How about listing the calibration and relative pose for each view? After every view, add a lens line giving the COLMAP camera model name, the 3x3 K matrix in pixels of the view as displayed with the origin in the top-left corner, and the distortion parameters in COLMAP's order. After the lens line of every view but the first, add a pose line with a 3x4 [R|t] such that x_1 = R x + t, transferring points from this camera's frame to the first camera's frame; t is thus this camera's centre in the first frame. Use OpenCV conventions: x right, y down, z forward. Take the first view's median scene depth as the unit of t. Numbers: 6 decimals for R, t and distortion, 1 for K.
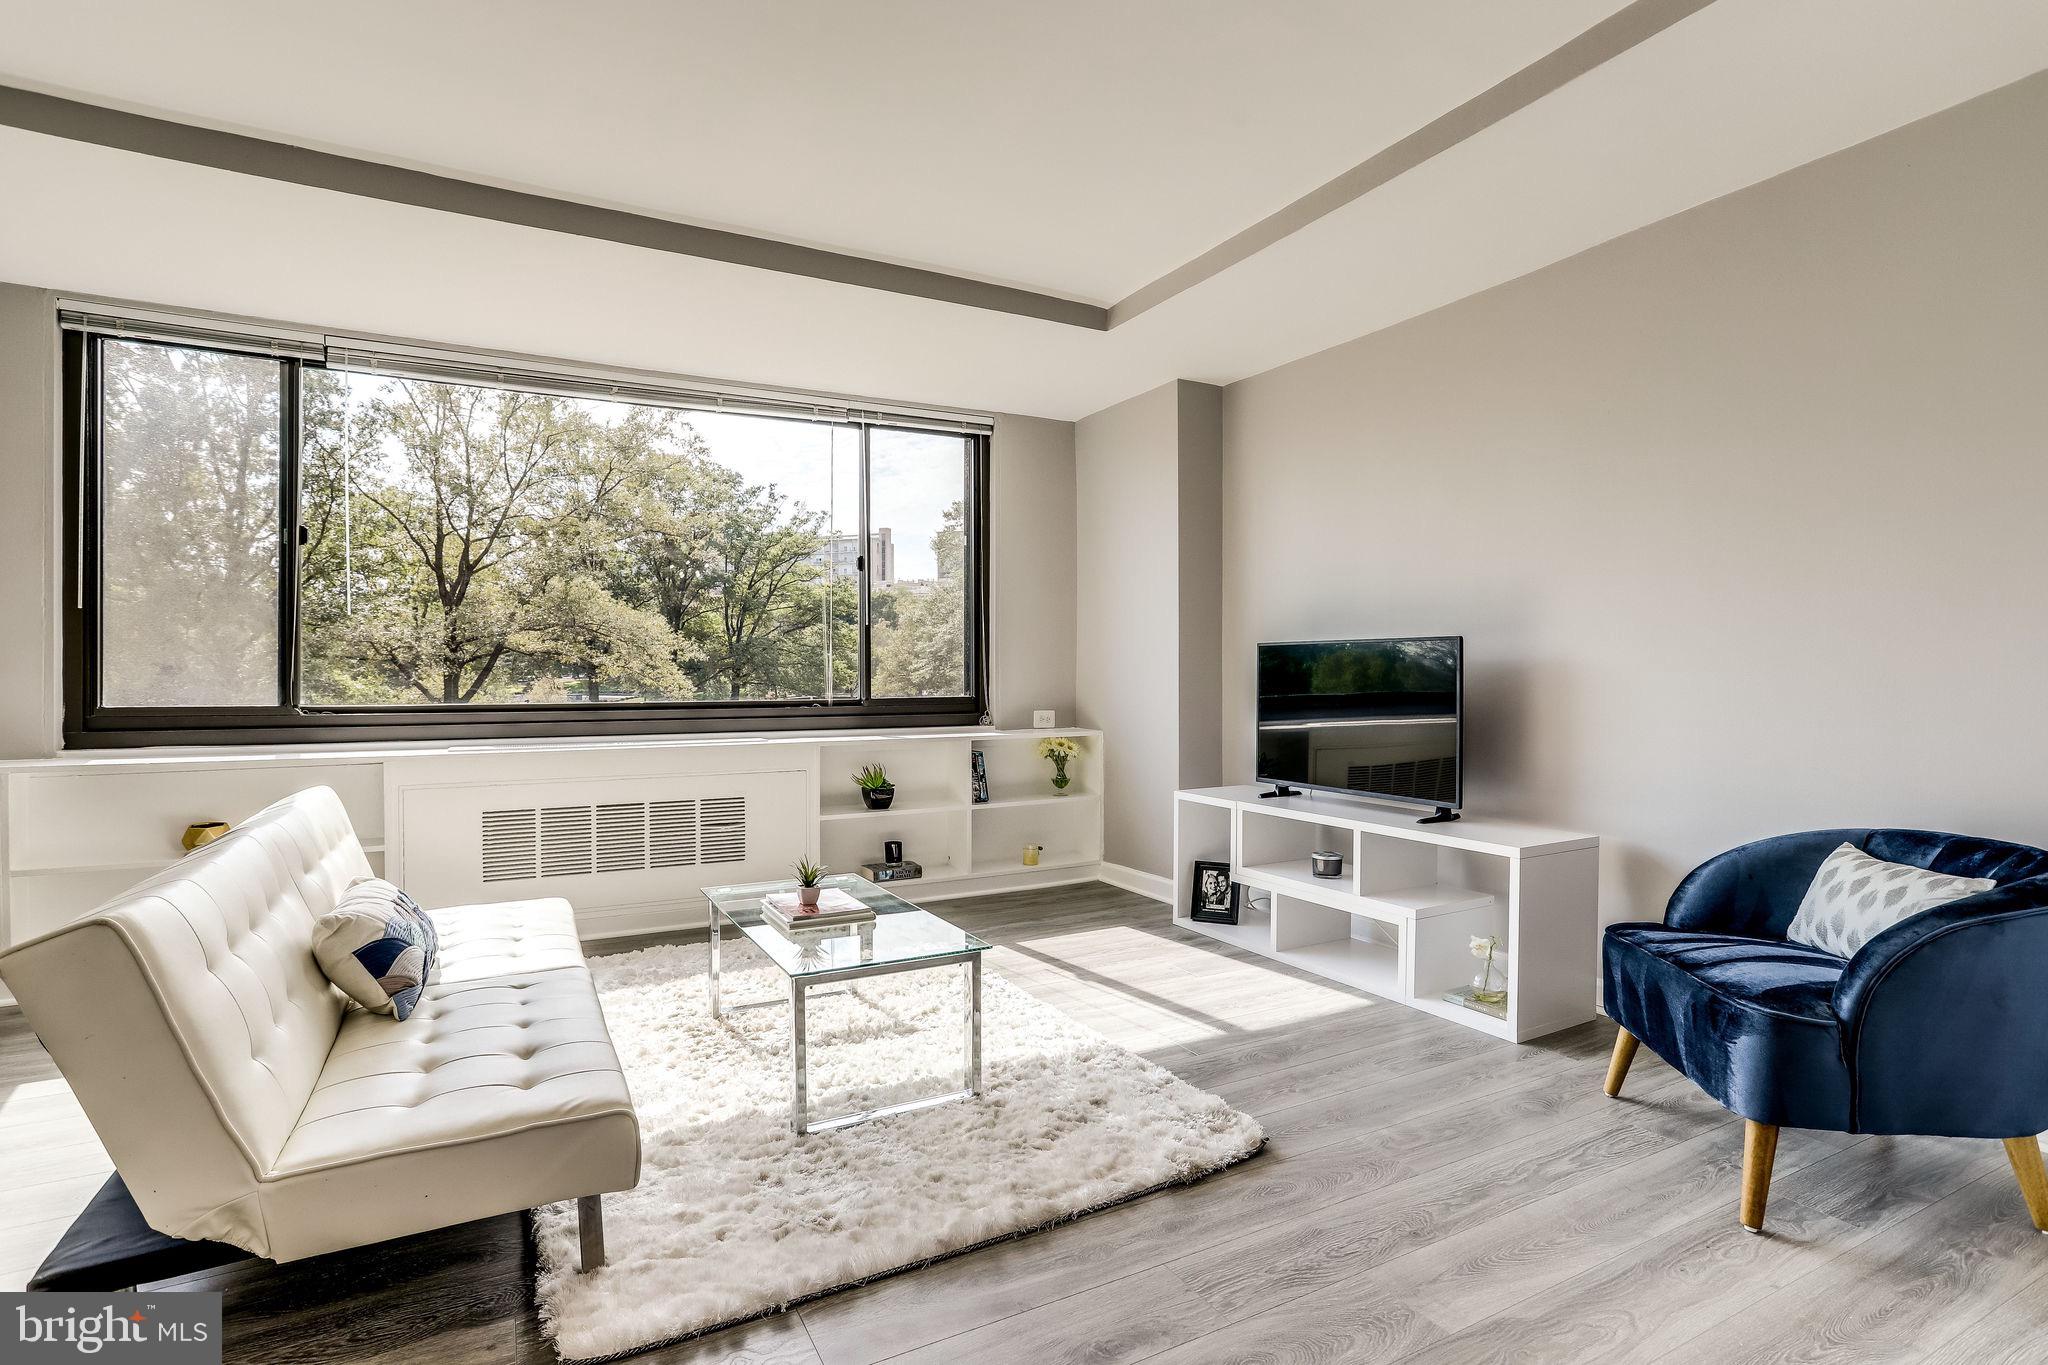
lens RADIAL K [[1003.3, 0, 1024.0], [0, 1003.3, 682.5], [0, 0, 1]] dist [-0.057720, 0.030407]
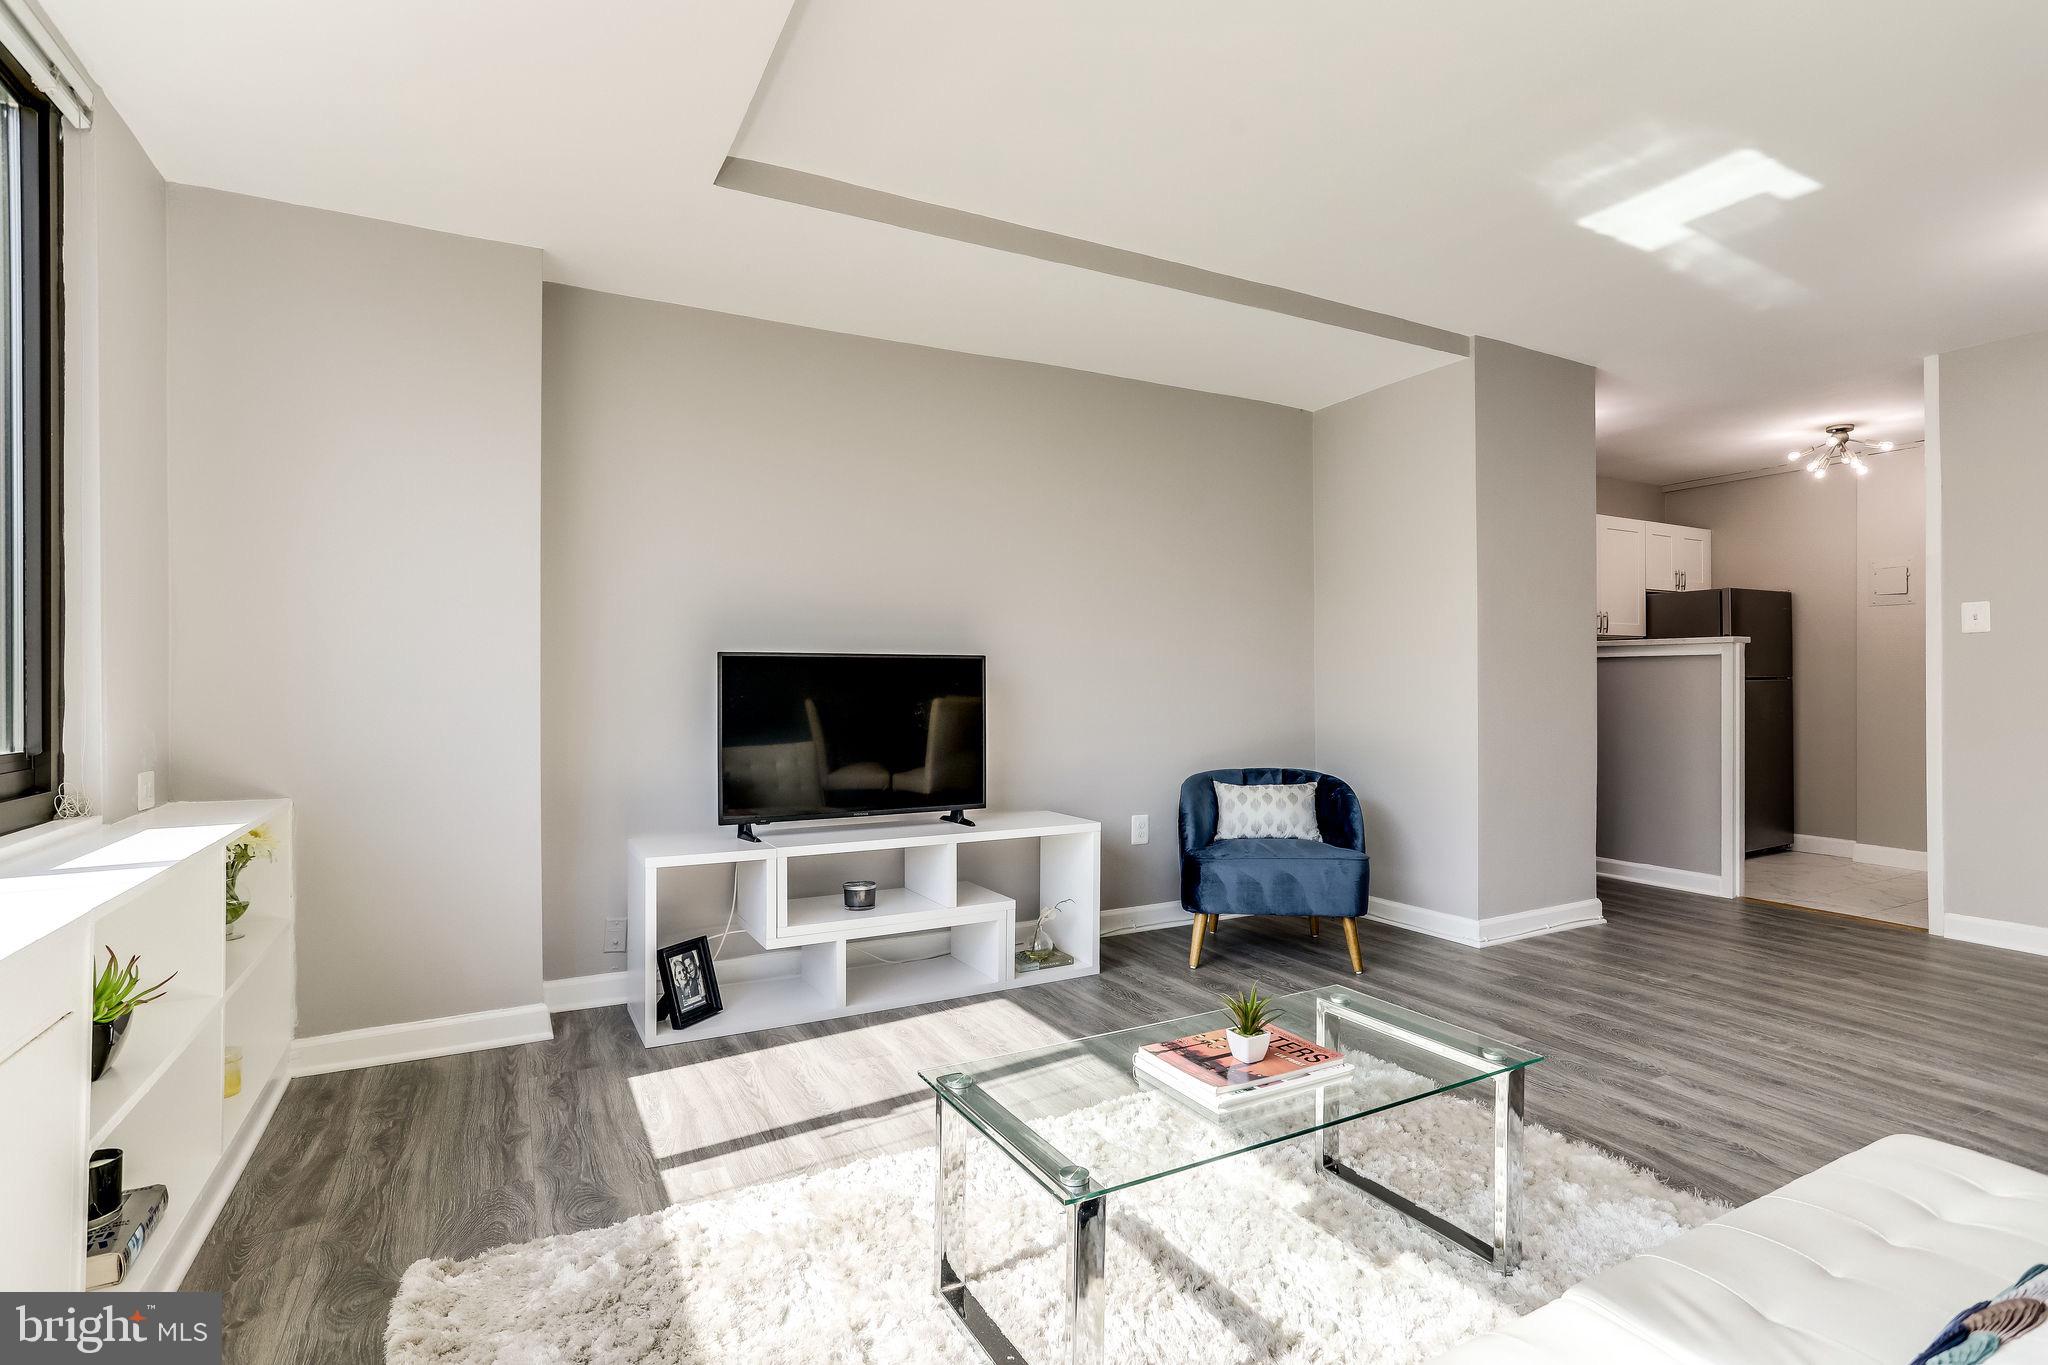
lens RADIAL K [[982.7, 0, 1016.2], [0, 982.7, 665.9], [0, 0, 1]] dist [-0.055633, 0.024496]
pose [[0.003703, 0.019258, 0.999808, -0.541220], [0.012770, 0.999732, -0.019303, -0.009665], [-0.999912, 0.012839, 0.003456, 0.749361]]
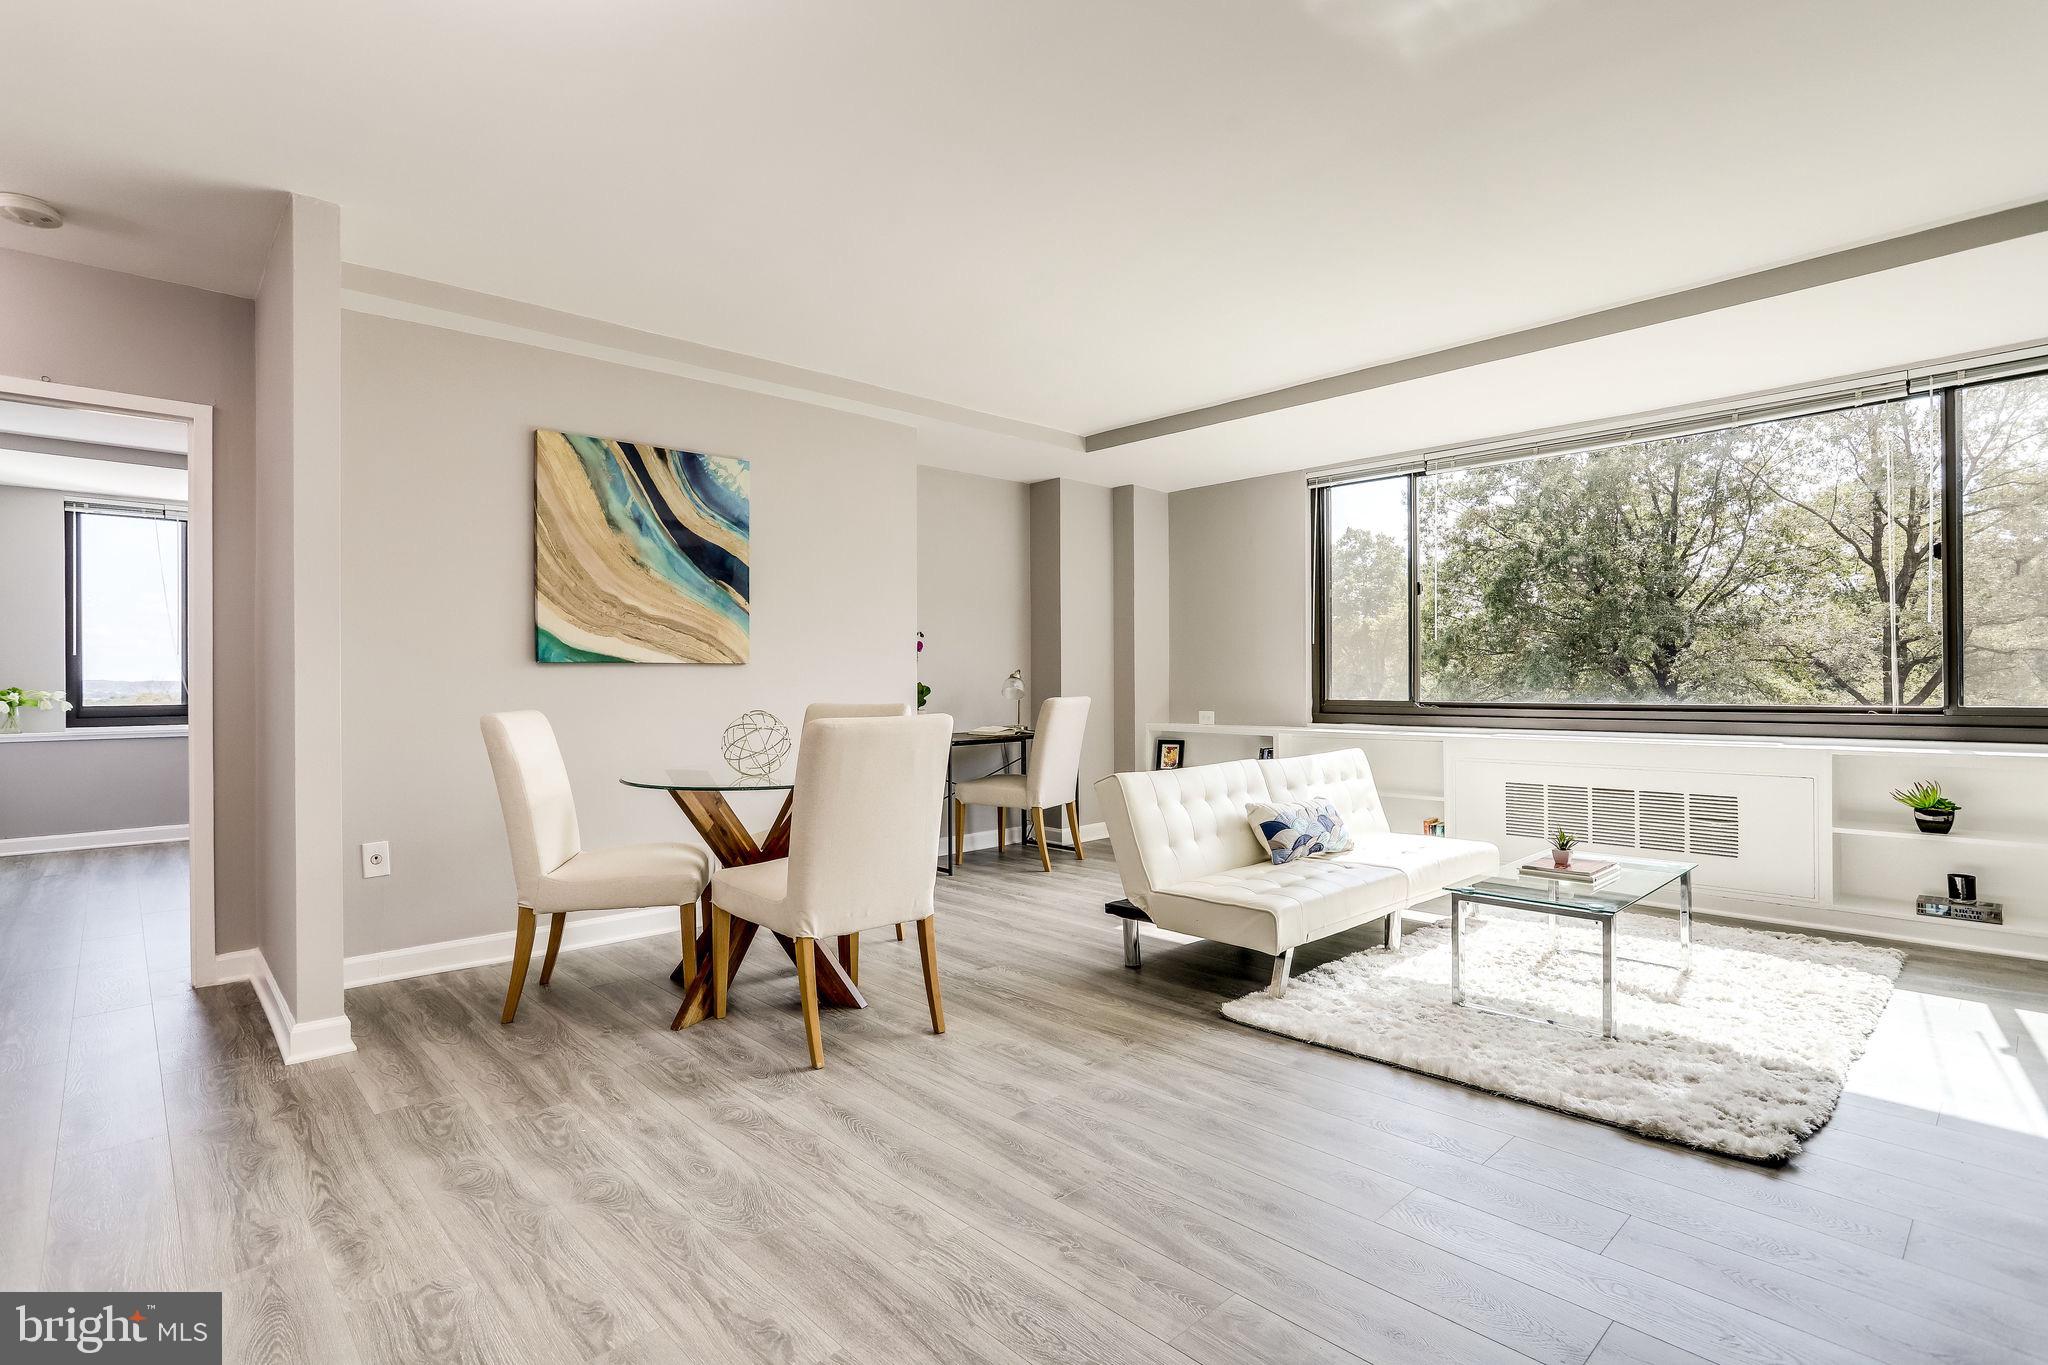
lens RADIAL K [[984.0, 0, 1022.3], [0, 984.0, 677.8], [0, 0, 1]] dist [-0.055096, 0.025998]
pose [[0.259047, -0.005103, -0.965851, 0.513214], [-0.003416, 0.999975, -0.006199, -0.000943], [0.965859, 0.004905, 0.259024, 0.018543]]
